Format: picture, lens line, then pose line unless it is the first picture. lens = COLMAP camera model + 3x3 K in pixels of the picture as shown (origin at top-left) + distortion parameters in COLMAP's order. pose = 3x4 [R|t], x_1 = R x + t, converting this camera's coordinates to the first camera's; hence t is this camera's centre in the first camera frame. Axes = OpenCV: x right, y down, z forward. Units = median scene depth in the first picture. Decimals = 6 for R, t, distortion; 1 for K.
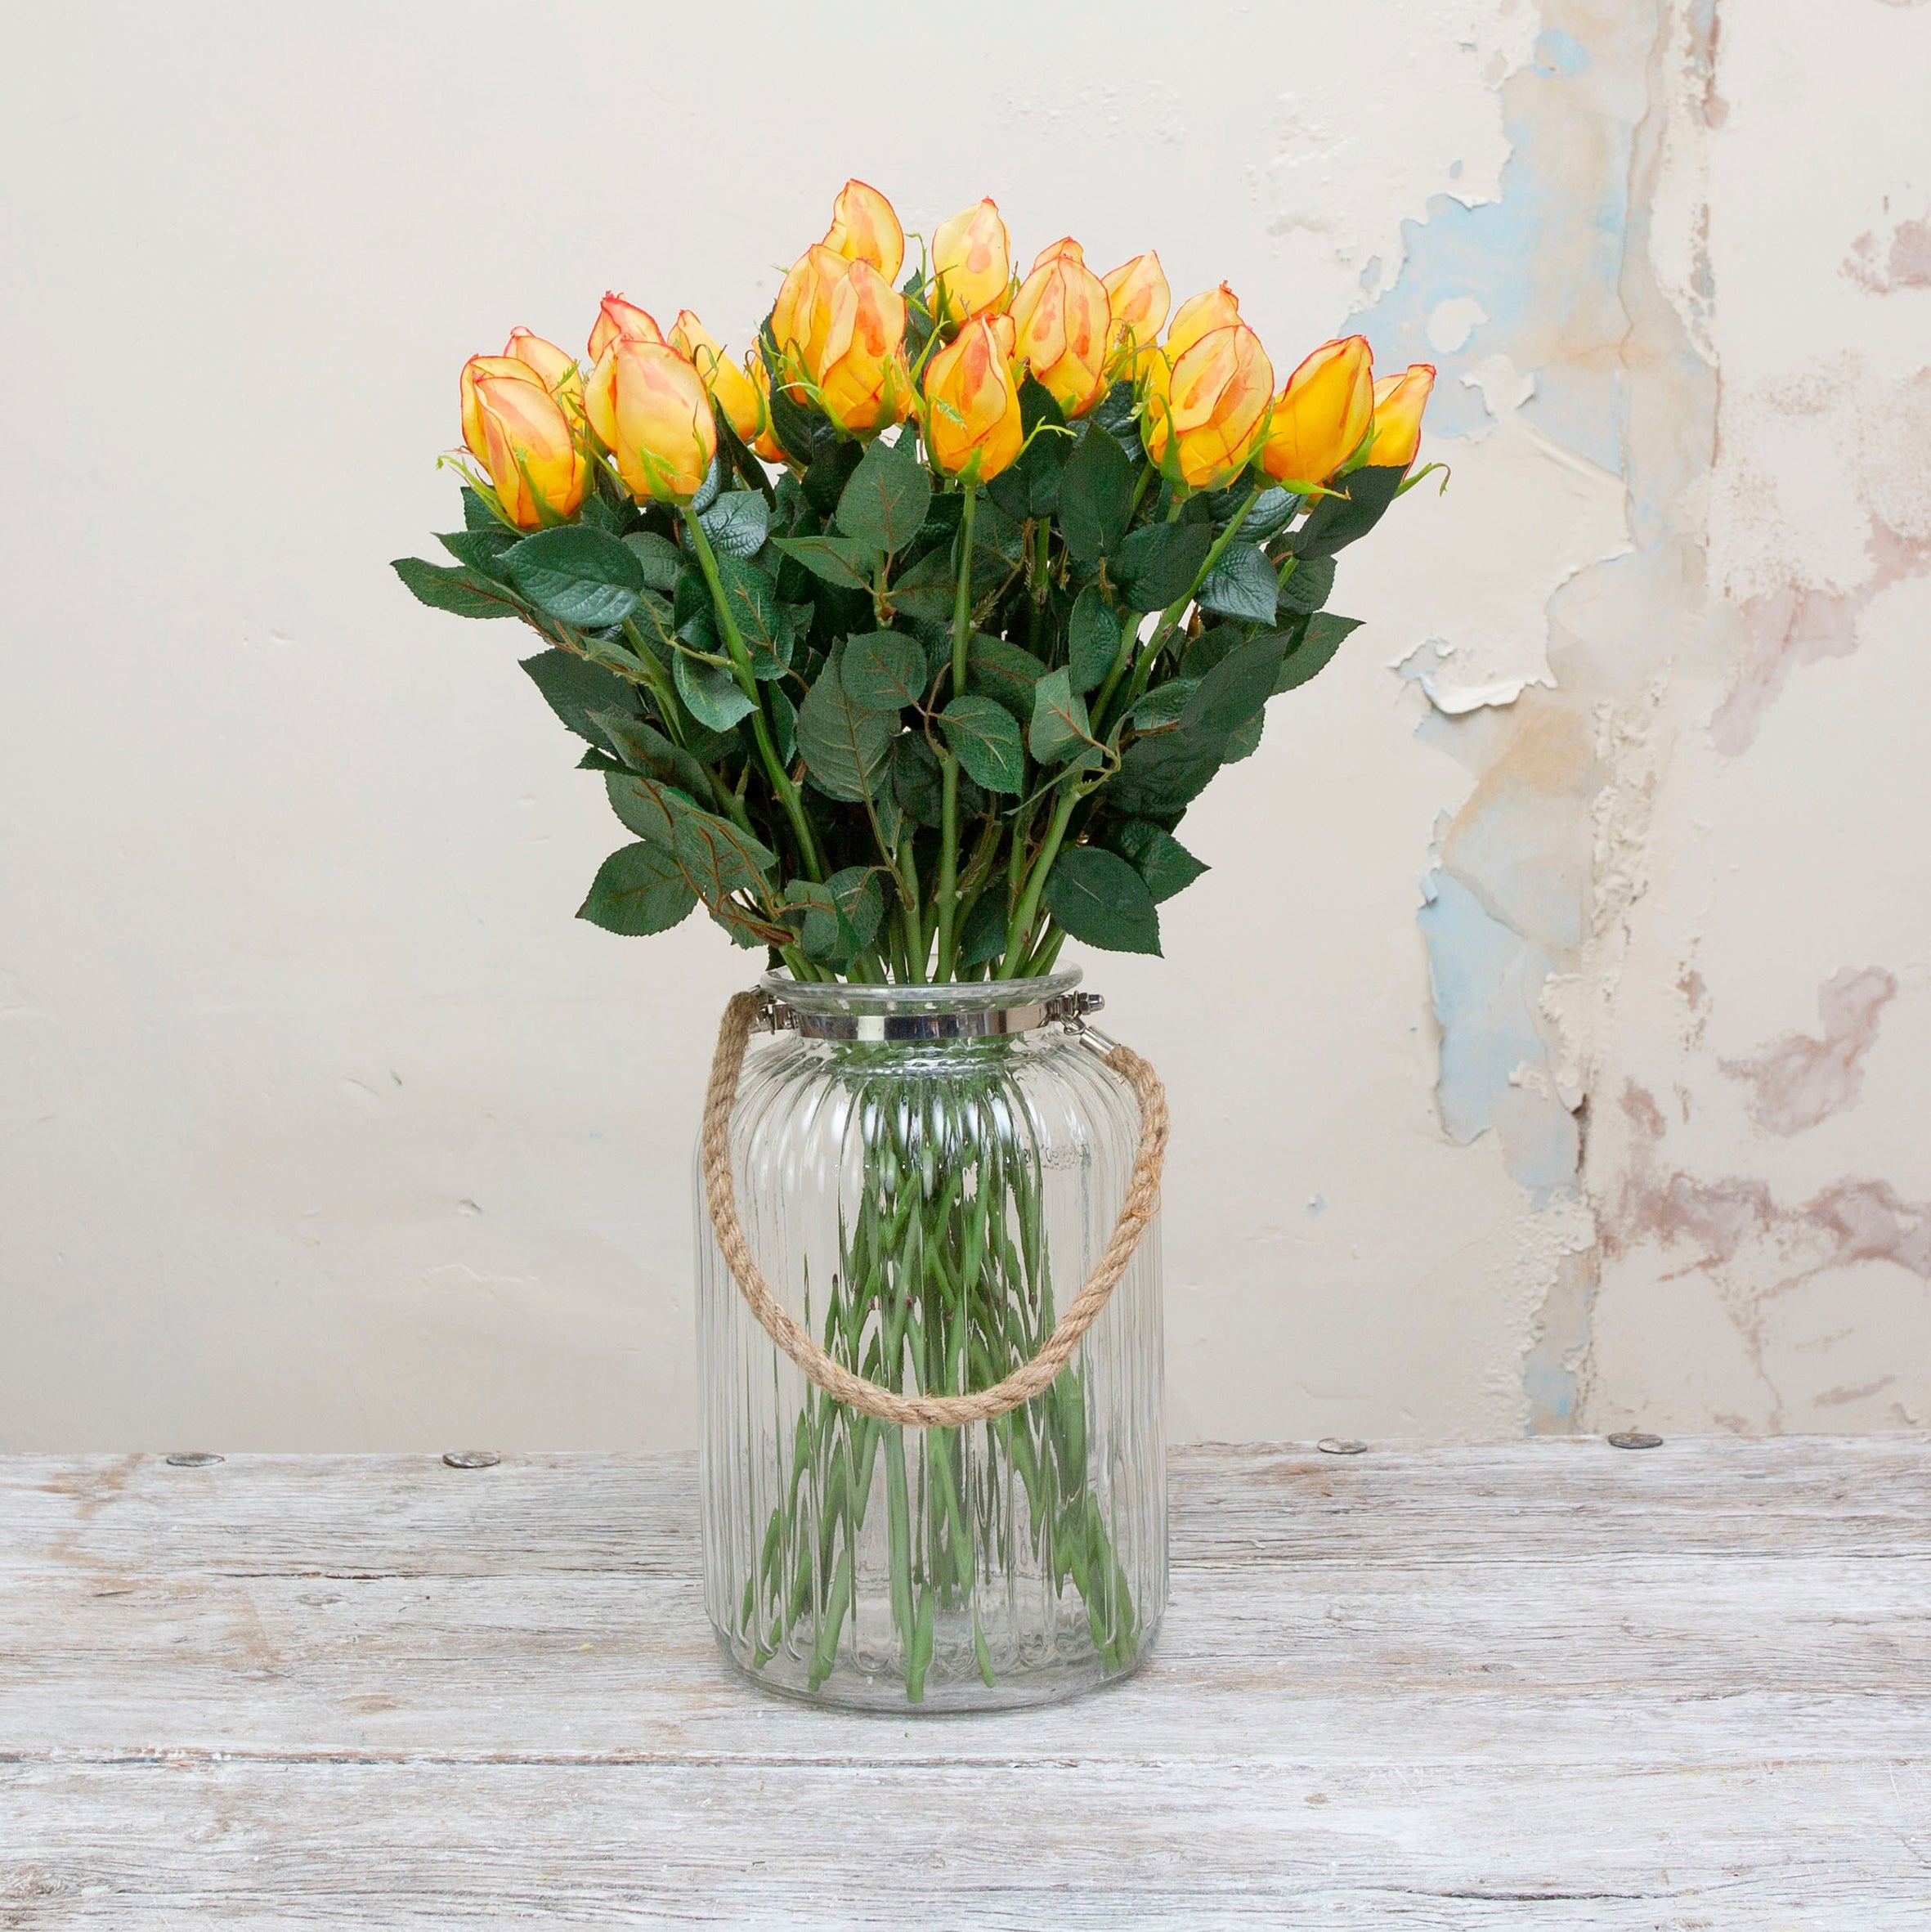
lens RADIAL K [[3884.2, 0, 869.2], [0, 3884.2, 697.9], [0, 0, 1]] dist [-0.024370, 0.072751]
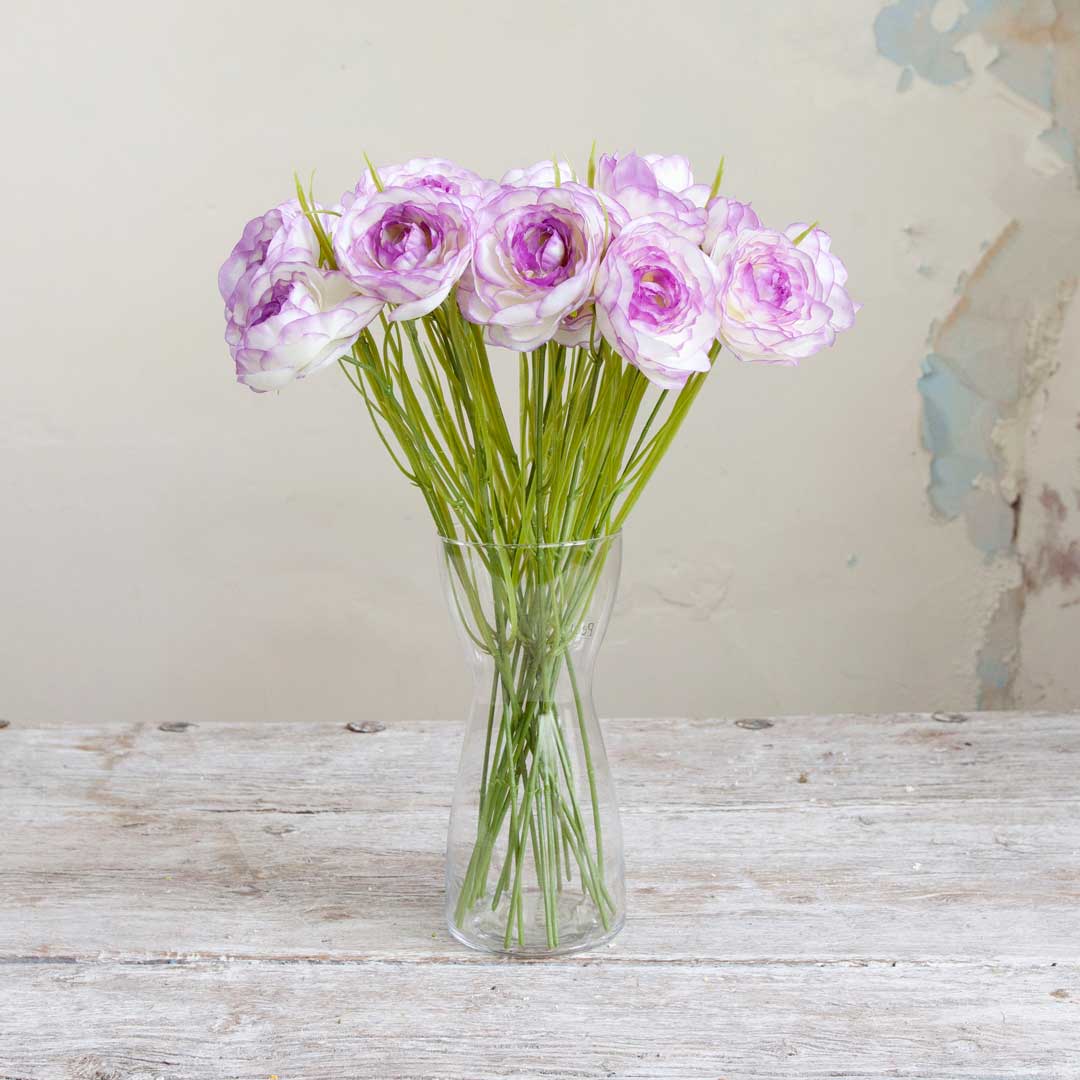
lens RADIAL K [[1923.5, 0, 511.0], [0, 1923.5, 426.2], [0, 0, 1]] dist [-0.026848, 0.093243]
pose [[0.999491, 0.002905, 0.031771, -0.077188], [-0.004654, 0.998470, 0.055095, 0.043640], [-0.031563, -0.055215, 0.997976, 0.291916]]
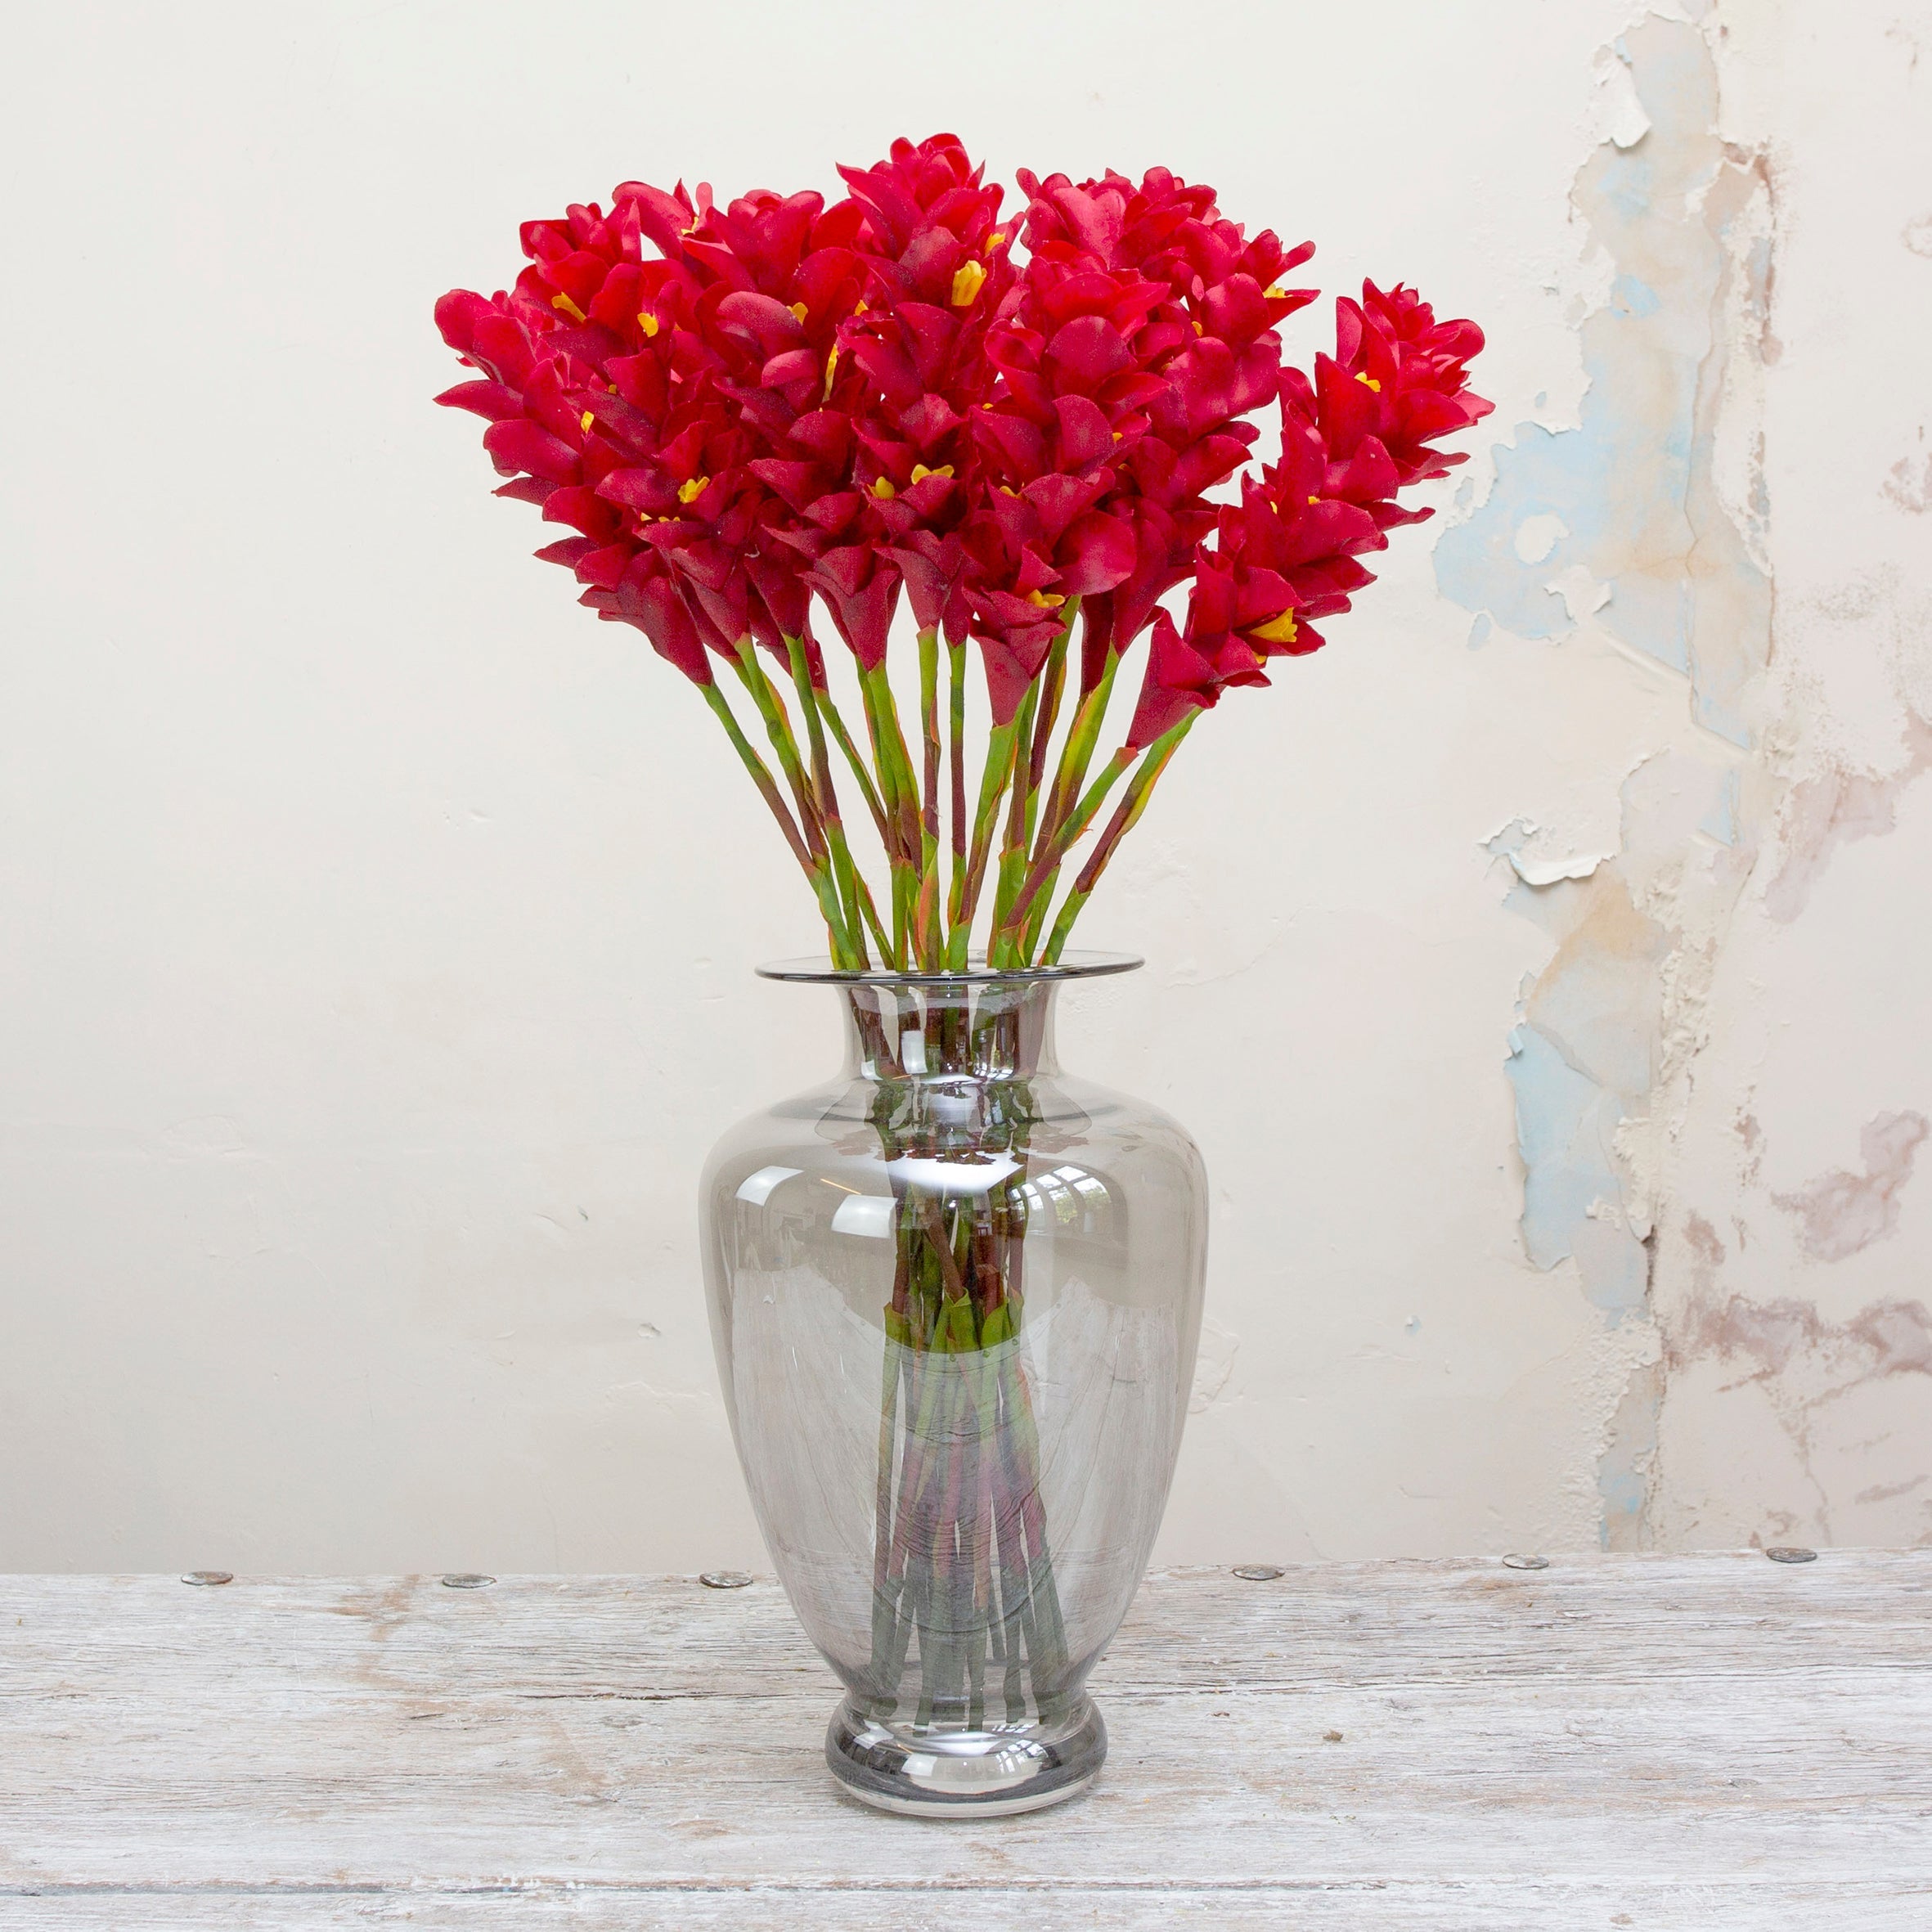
lens RADIAL K [[3310.8, 0, 913.6], [0, 3310.8, 815.8], [0, 0, 1]] dist [-0.042236, 0.108760]
pose [[0.999267, 0.000955, 0.038277, -0.093614], [-0.000574, 0.999950, -0.009978, -0.009172], [-0.038285, 0.009948, 0.999217, 0.077990]]
